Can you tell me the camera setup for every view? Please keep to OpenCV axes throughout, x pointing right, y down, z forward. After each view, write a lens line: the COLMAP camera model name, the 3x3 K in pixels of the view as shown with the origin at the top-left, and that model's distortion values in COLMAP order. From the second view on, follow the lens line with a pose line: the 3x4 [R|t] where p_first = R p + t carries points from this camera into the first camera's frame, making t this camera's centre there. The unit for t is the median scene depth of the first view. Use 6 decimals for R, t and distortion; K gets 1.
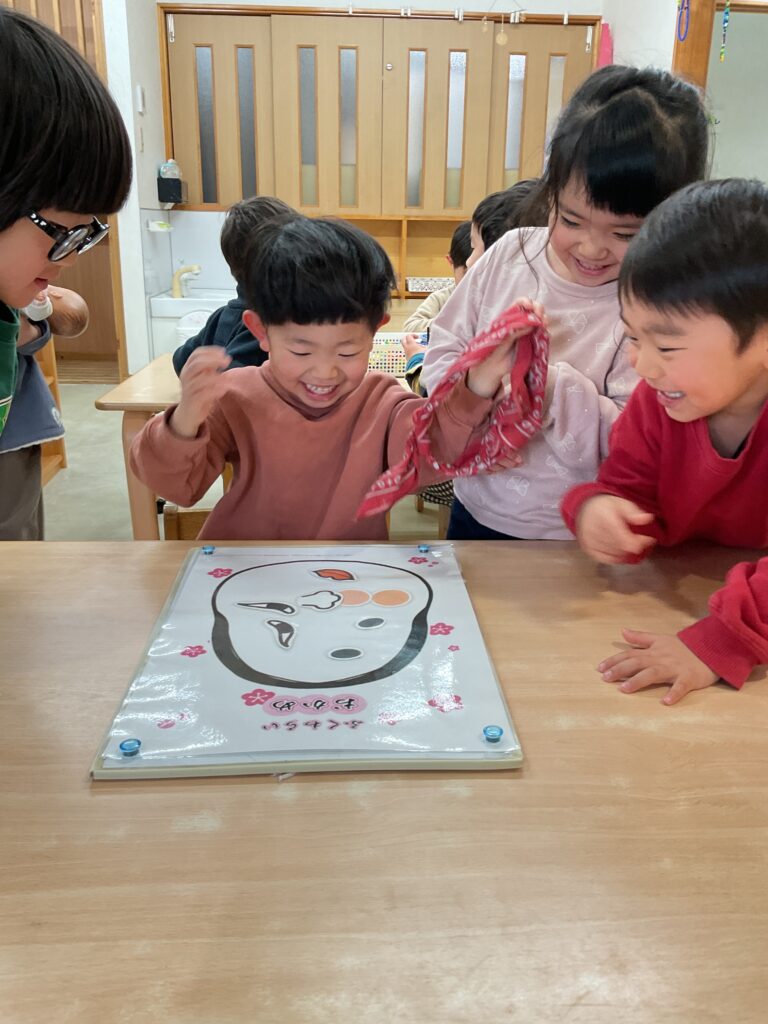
lens RADIAL K [[849.1, 0, 385.2], [0, 849.1, 513.9], [0, 0, 1]] dist [-0.011826, -0.013713]
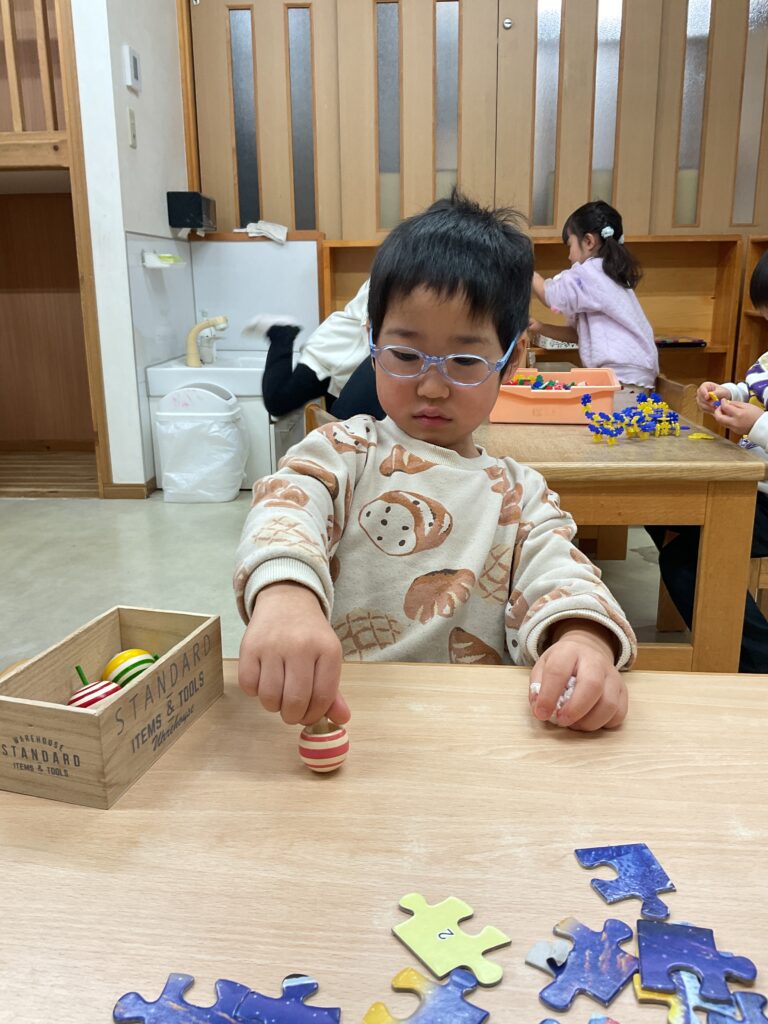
lens RADIAL K [[849.1, 0, 382.5], [0, 849.1, 511.3], [0, 0, 1]] dist [-0.011826, -0.013713]
pose [[0.994557, 0.000903, -0.104189, -0.024505], [-0.007319, 0.998098, -0.061218, -0.096679], [0.103935, 0.061648, 0.992672, 0.344964]]
